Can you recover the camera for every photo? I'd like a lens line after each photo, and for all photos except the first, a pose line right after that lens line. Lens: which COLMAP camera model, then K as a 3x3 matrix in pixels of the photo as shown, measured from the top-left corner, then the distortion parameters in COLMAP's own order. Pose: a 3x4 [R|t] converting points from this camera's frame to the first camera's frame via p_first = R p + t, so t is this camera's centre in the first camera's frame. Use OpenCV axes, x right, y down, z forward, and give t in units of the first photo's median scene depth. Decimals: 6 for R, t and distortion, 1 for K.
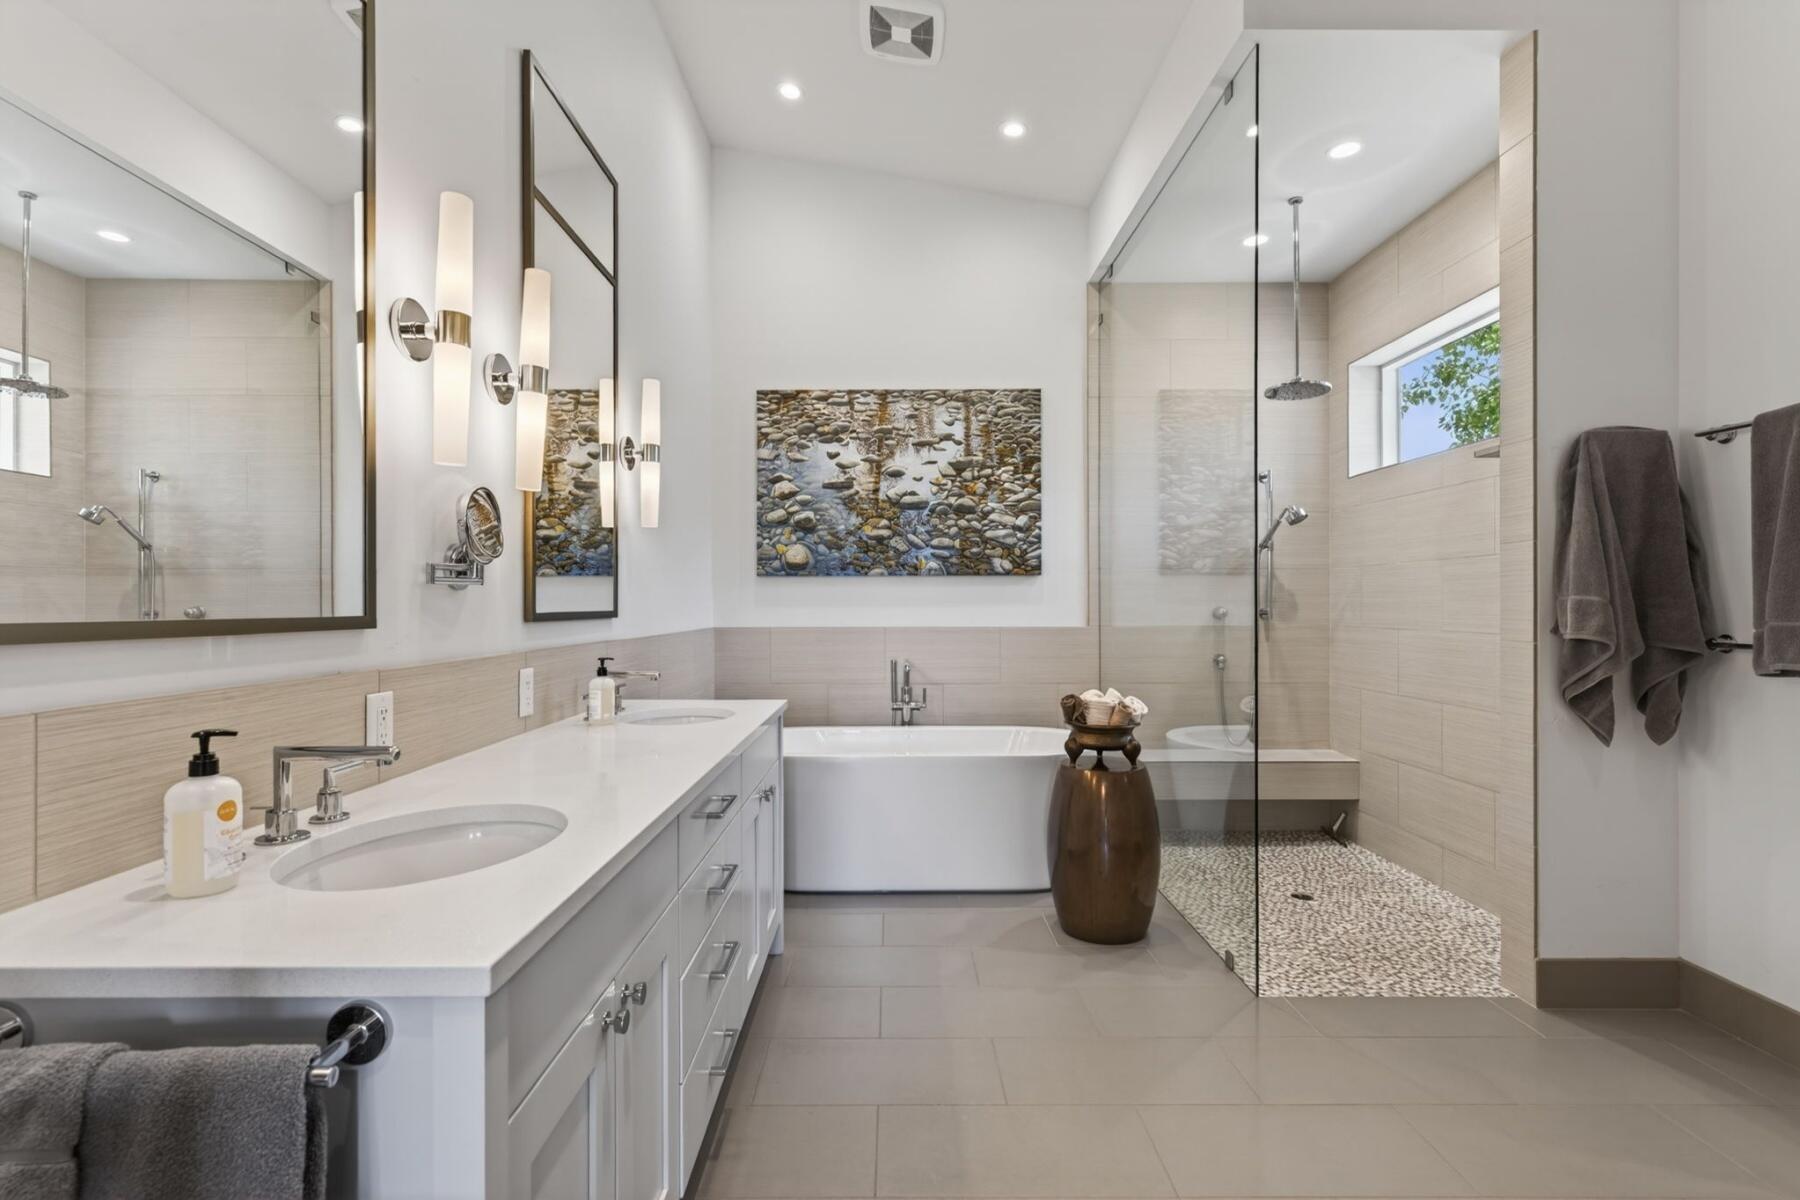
lens RADIAL K [[809.9, 0, 891.7], [0, 809.9, 595.6], [0, 0, 1]] dist [0.000374, 0.000888]
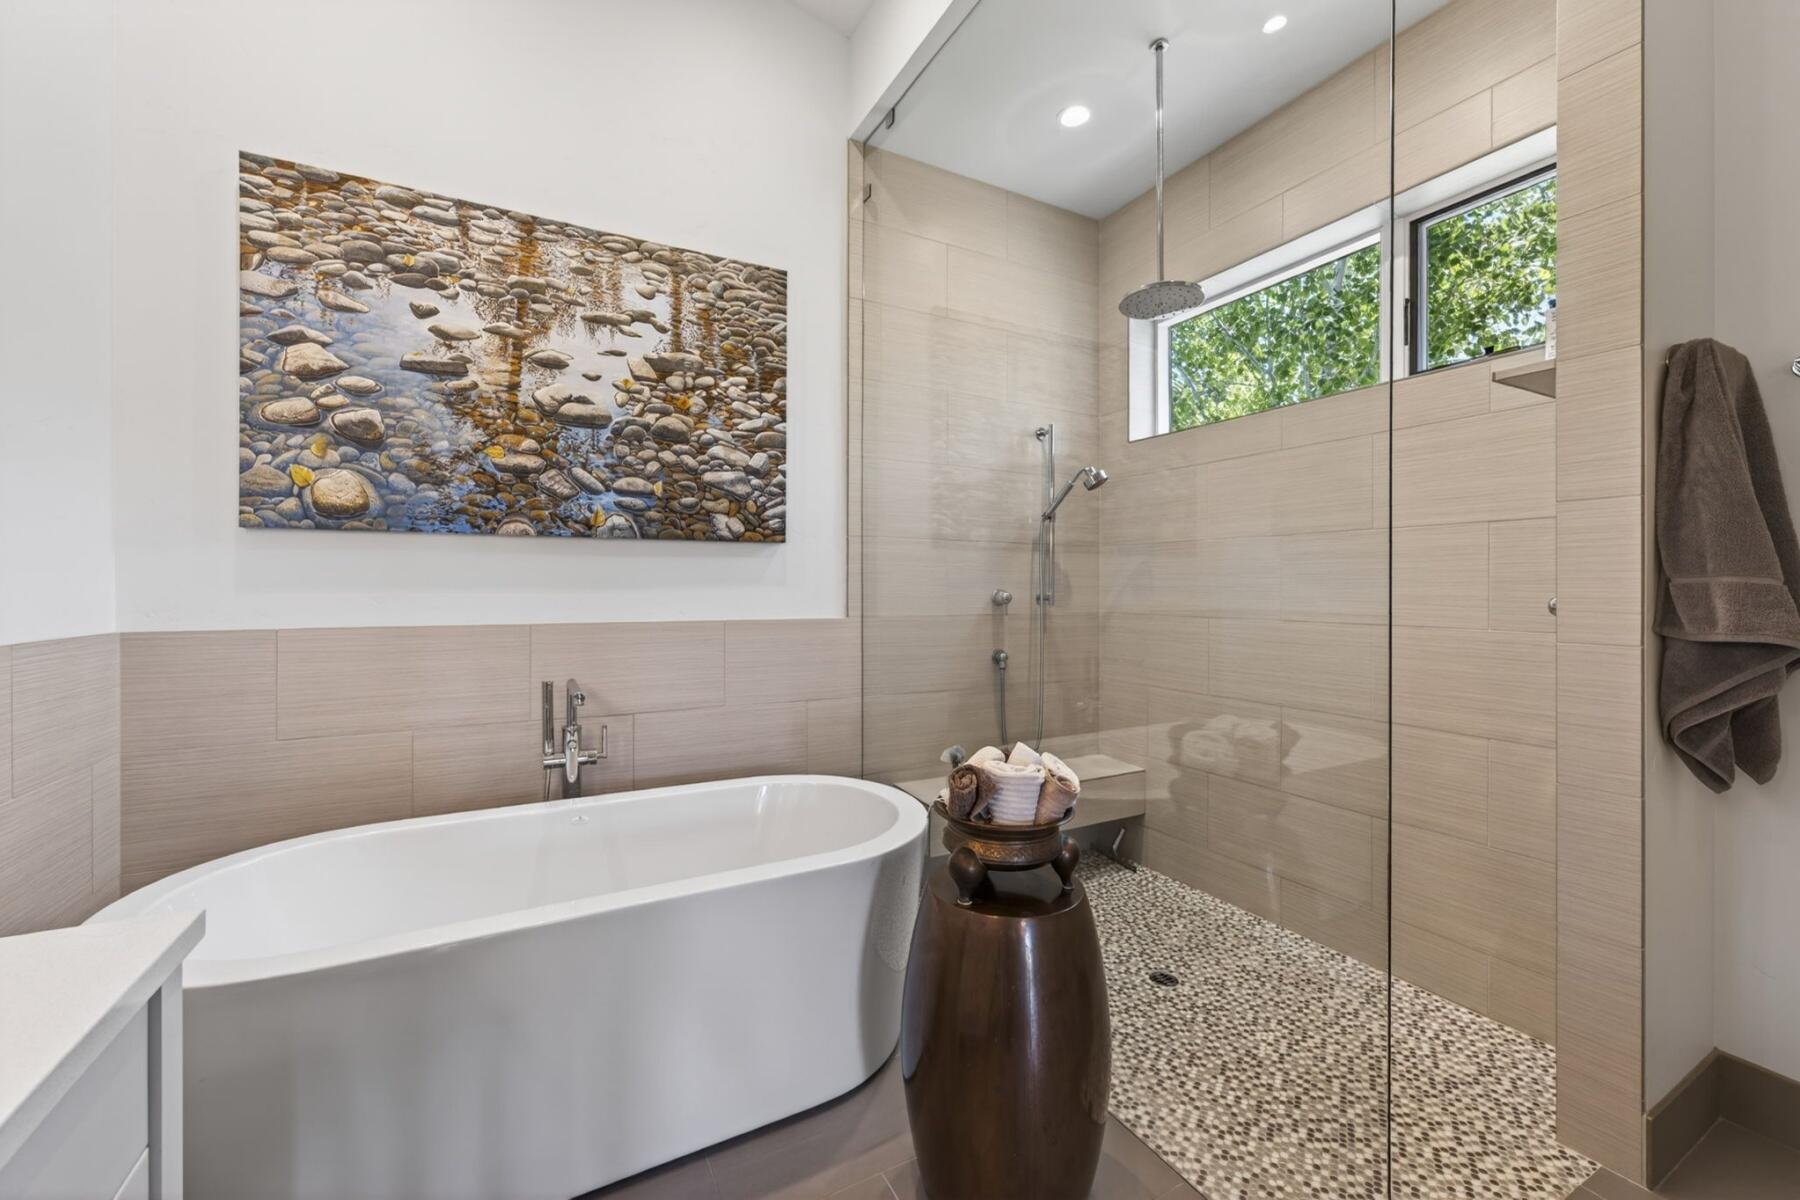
lens RADIAL K [[732.1, 0, 904.4], [0, 732.1, 582.7], [0, 0, 1]] dist [-0.011387, 0.012199]
pose [[0.883307, 0.004050, 0.468777, -0.016504], [-0.009310, 0.999917, 0.008904, 0.002161], [-0.468702, -0.012230, 0.883272, 0.408456]]
